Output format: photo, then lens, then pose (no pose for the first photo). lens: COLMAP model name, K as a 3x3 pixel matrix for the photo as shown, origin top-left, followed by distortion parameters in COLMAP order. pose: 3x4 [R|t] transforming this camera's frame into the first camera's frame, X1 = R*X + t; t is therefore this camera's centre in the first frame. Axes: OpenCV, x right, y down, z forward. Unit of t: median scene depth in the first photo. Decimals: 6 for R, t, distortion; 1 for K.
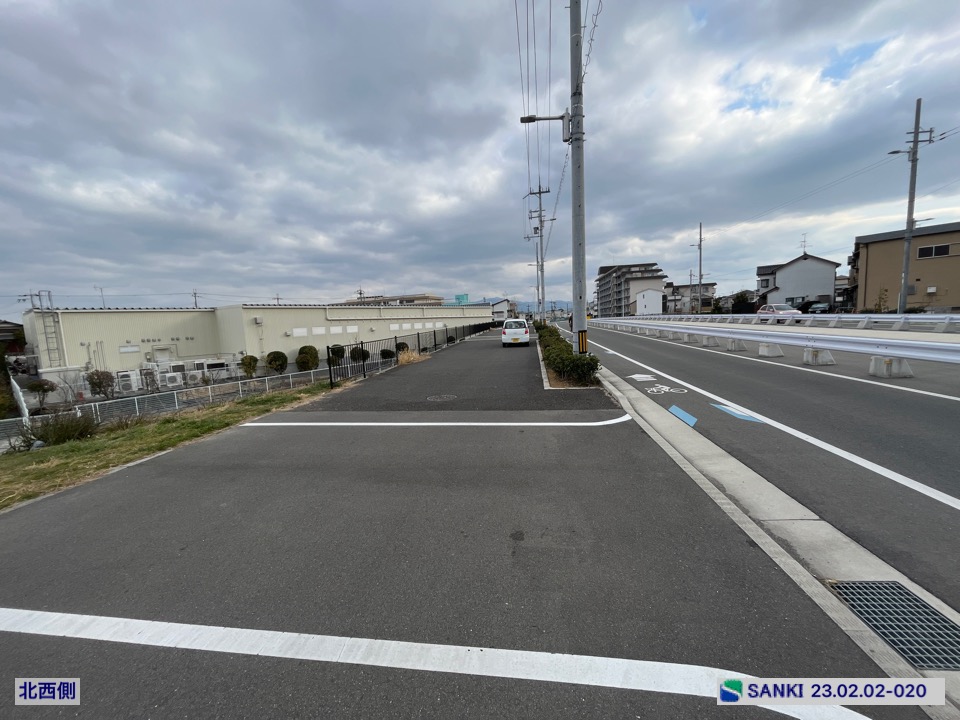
lens RADIAL K [[391.8, 0, 478.0], [0, 391.8, 369.3], [0, 0, 1]] dist [0.001242, -0.000711]
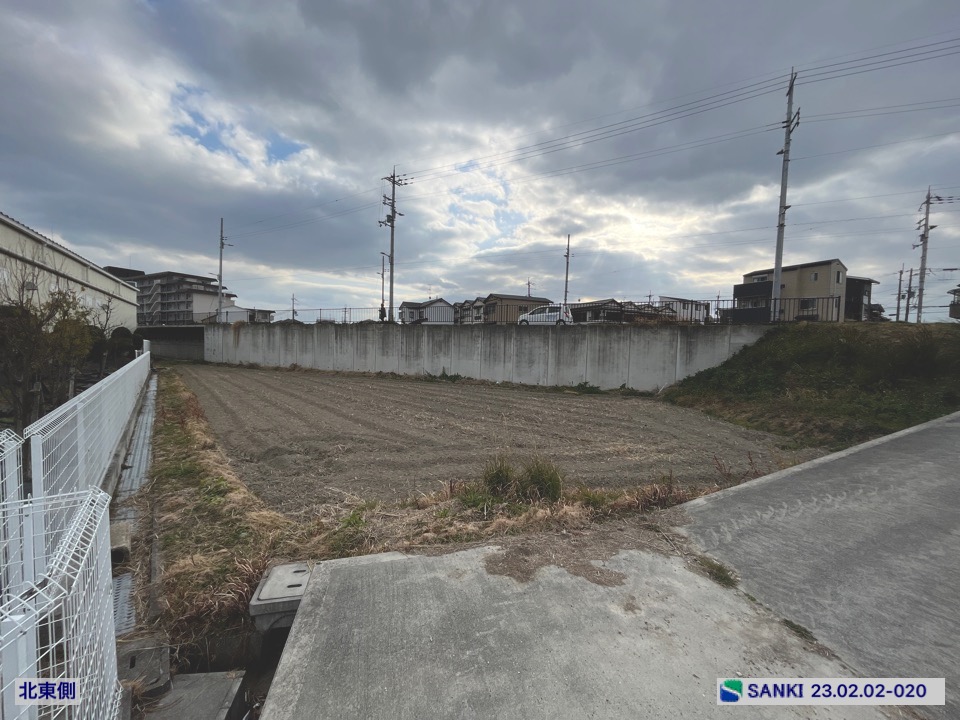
lens RADIAL K [[386.3, 0, 477.9], [0, 386.3, 364.2], [0, 0, 1]] dist [-0.003572, -0.000428]
pose [[0.333546, 0.025395, 0.942392, -0.634522], [0.071258, 0.996098, -0.052063, 0.050428], [-0.940037, 0.084518, 0.330435, 0.534612]]
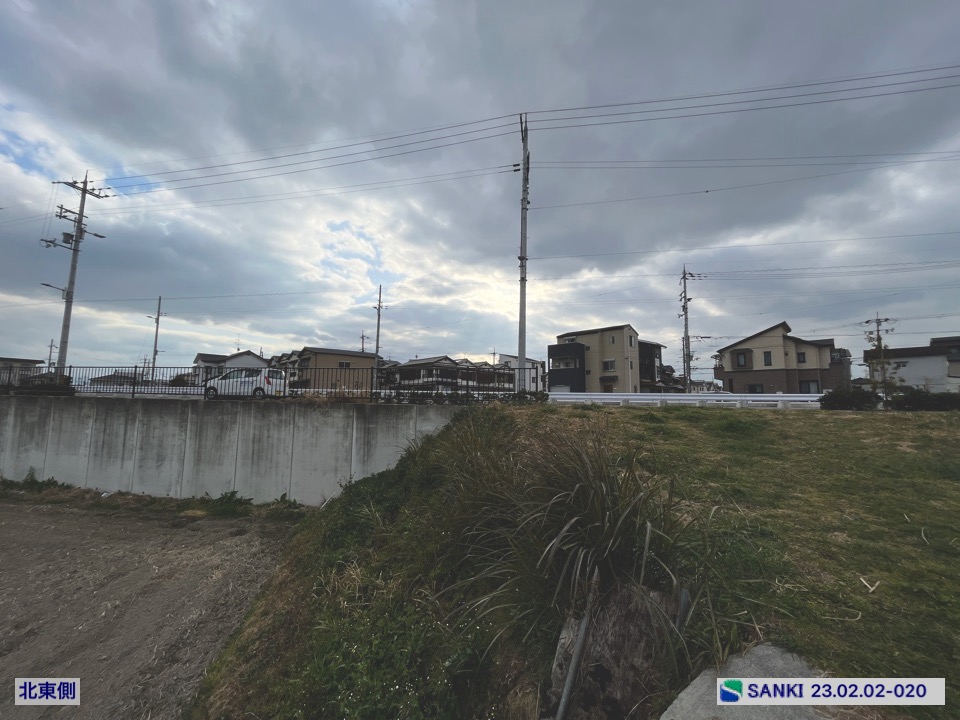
lens RADIAL K [[381.5, 0, 475.0], [0, 381.5, 365.2], [0, 0, 1]] dist [-0.000932, -0.000052]
pose [[0.049520, 0.154342, 0.986776, -0.411103], [0.106632, 0.981524, -0.158871, 0.024258], [-0.993065, 0.113089, 0.032147, 0.334307]]
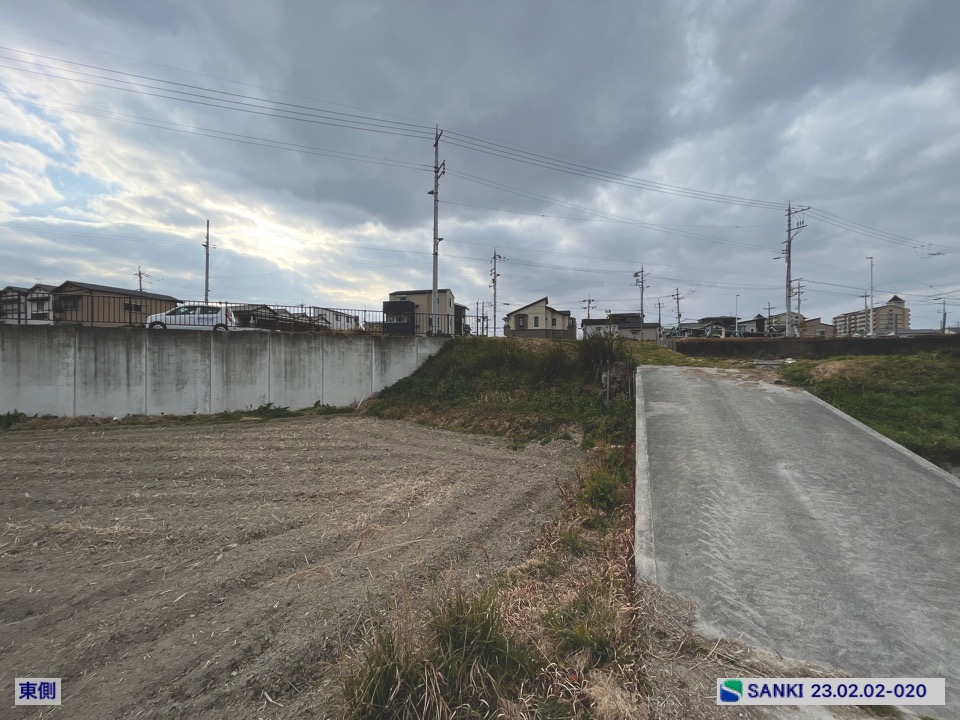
lens RADIAL K [[386.2, 0, 478.7], [0, 386.2, 366.1], [0, 0, 1]] dist [0.000404, -0.002939]
pose [[-0.495923, 0.048982, 0.866984, -0.566364], [0.135054, 0.990610, 0.021286, 0.038893], [-0.857800, 0.127646, -0.497881, 0.582947]]
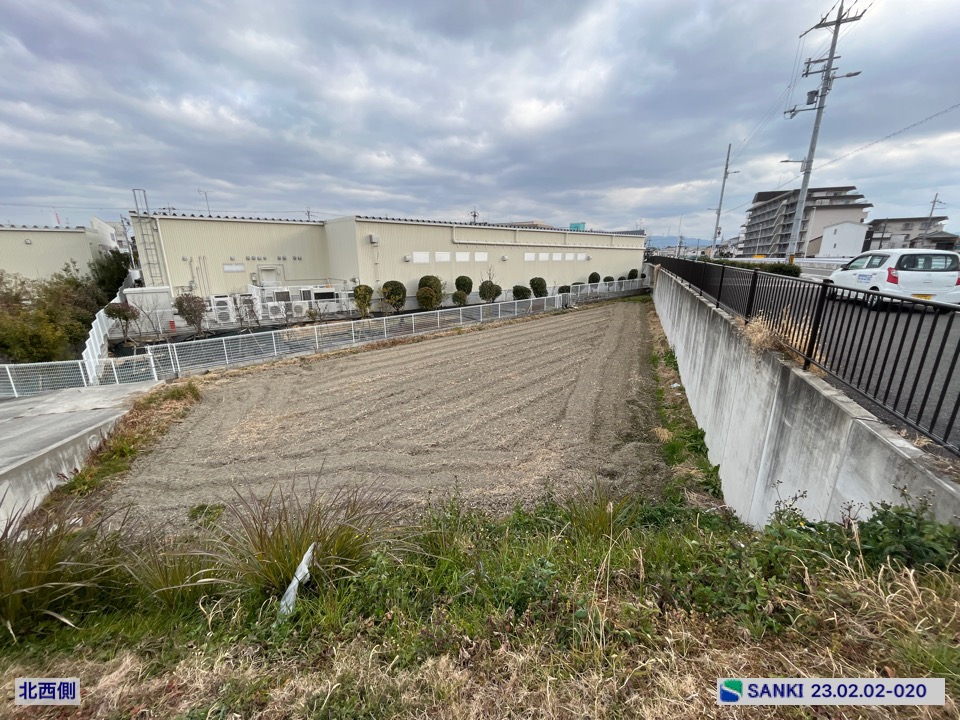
lens RADIAL K [[388.1, 0, 478.0], [0, 388.1, 366.1], [0, 0, 1]] dist [-0.001328, -0.000567]
pose [[0.971357, 0.107947, -0.211690, -0.171865], [-0.072755, 0.983181, 0.167515, -0.020765], [0.226212, -0.147315, 0.962874, 0.272592]]
